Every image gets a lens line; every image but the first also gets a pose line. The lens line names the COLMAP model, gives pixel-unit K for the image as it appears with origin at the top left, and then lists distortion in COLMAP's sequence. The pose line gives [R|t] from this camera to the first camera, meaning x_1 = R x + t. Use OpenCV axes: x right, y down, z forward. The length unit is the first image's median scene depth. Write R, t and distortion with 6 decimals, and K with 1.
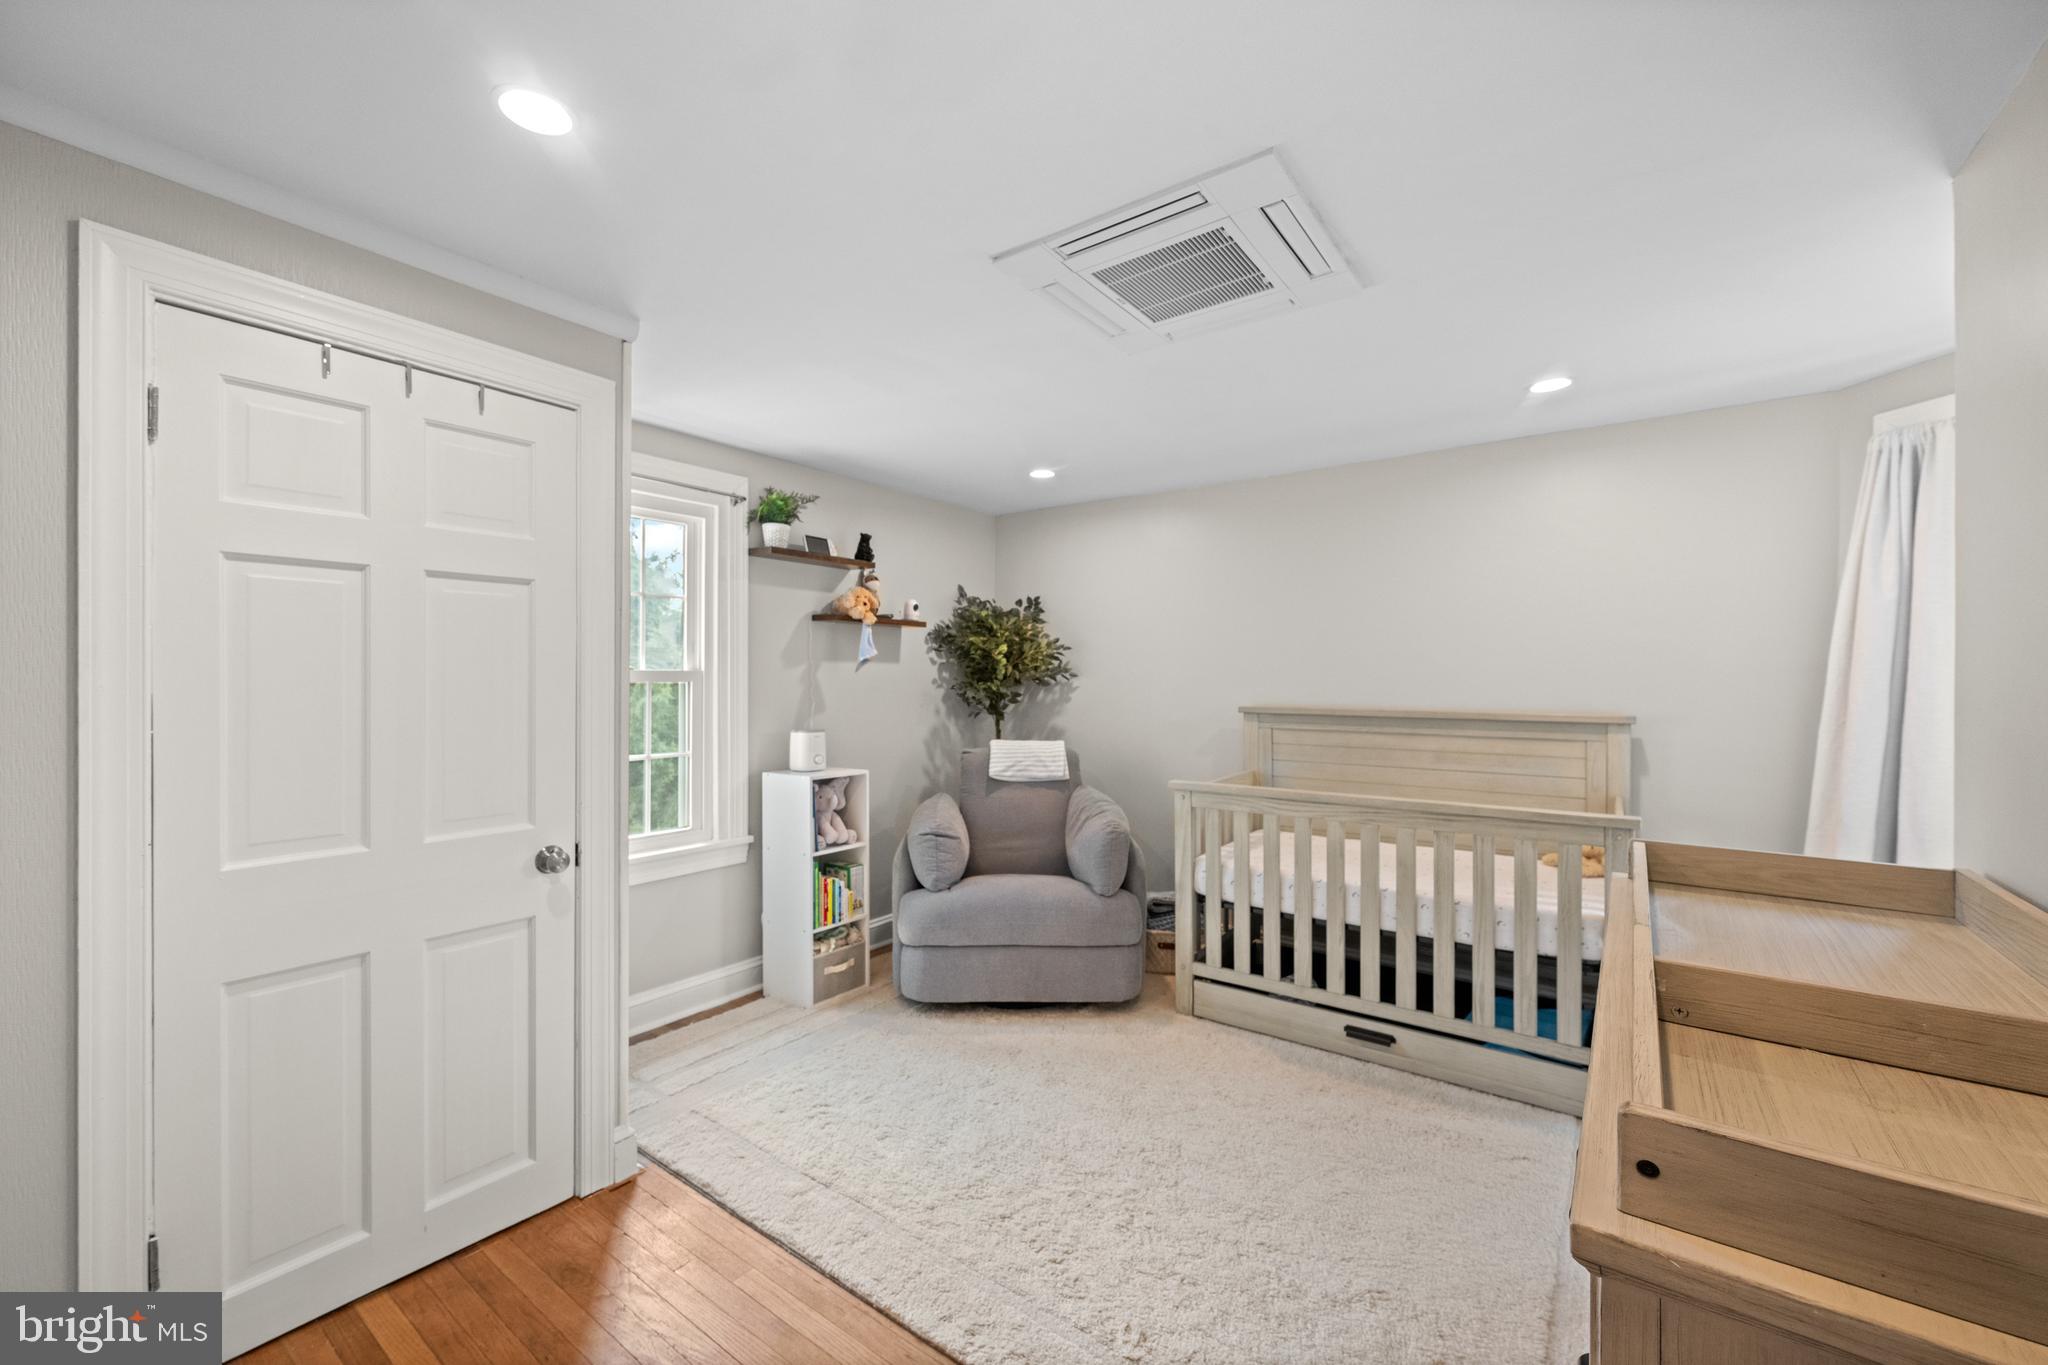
lens RADIAL K [[821.6, 0, 1016.7], [0, 821.6, 669.0], [0, 0, 1]] dist [-0.000546, -0.000307]
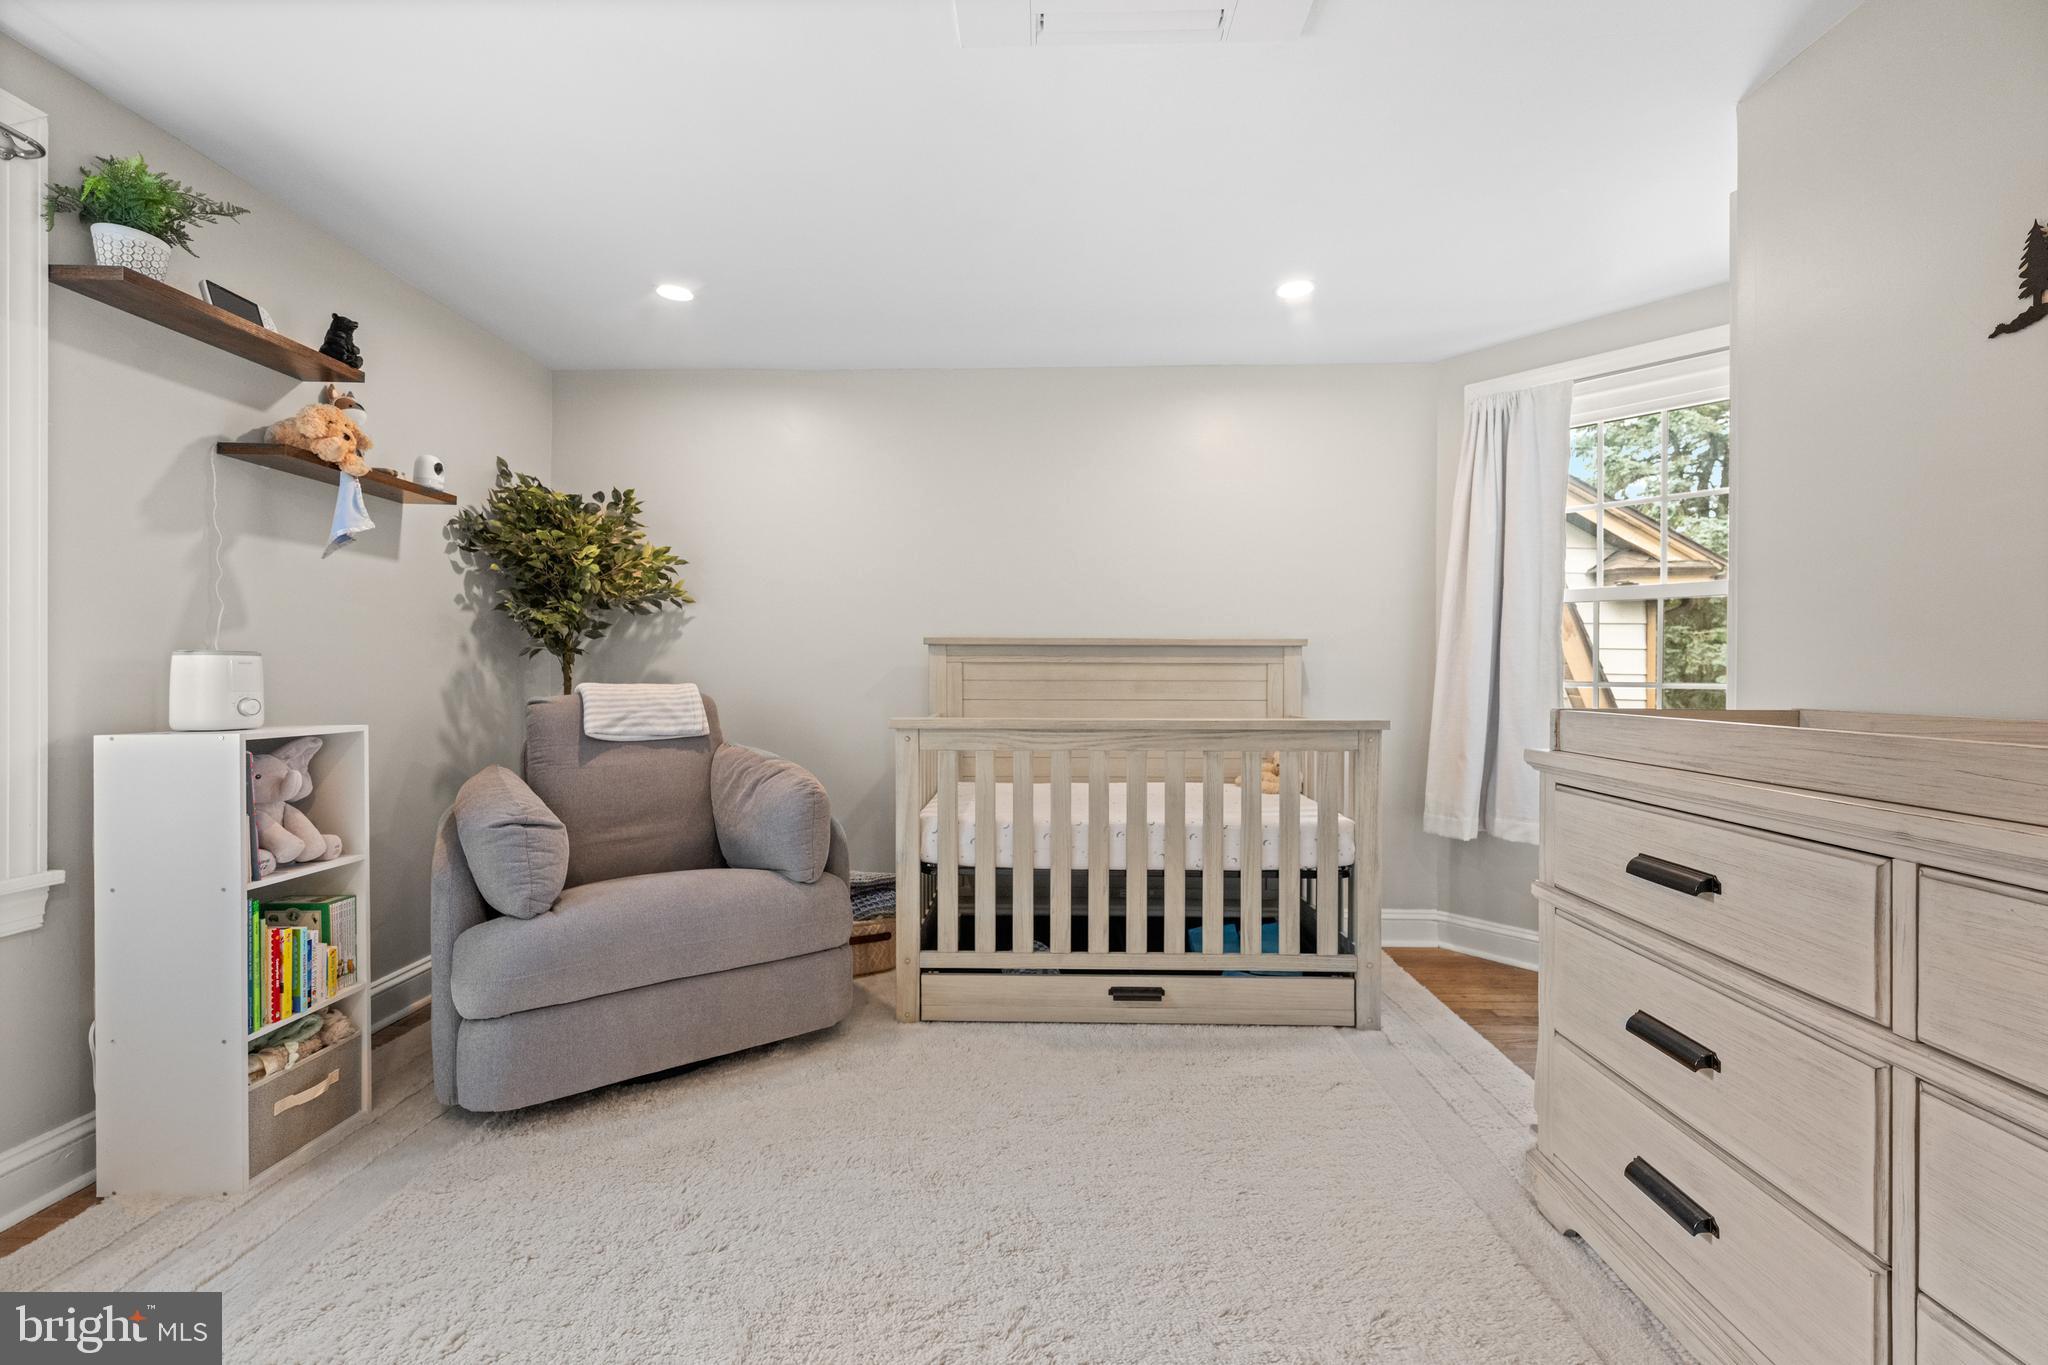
lens RADIAL K [[821.6, 0, 1016.7], [0, 821.6, 669.0], [0, 0, 1]] dist [-0.000546, -0.000307]
pose [[0.819362, 0.002814, 0.573270, -0.143769], [-0.006262, 0.999972, 0.004042, 0.082966], [-0.573242, -0.006902, 0.819357, 0.300446]]
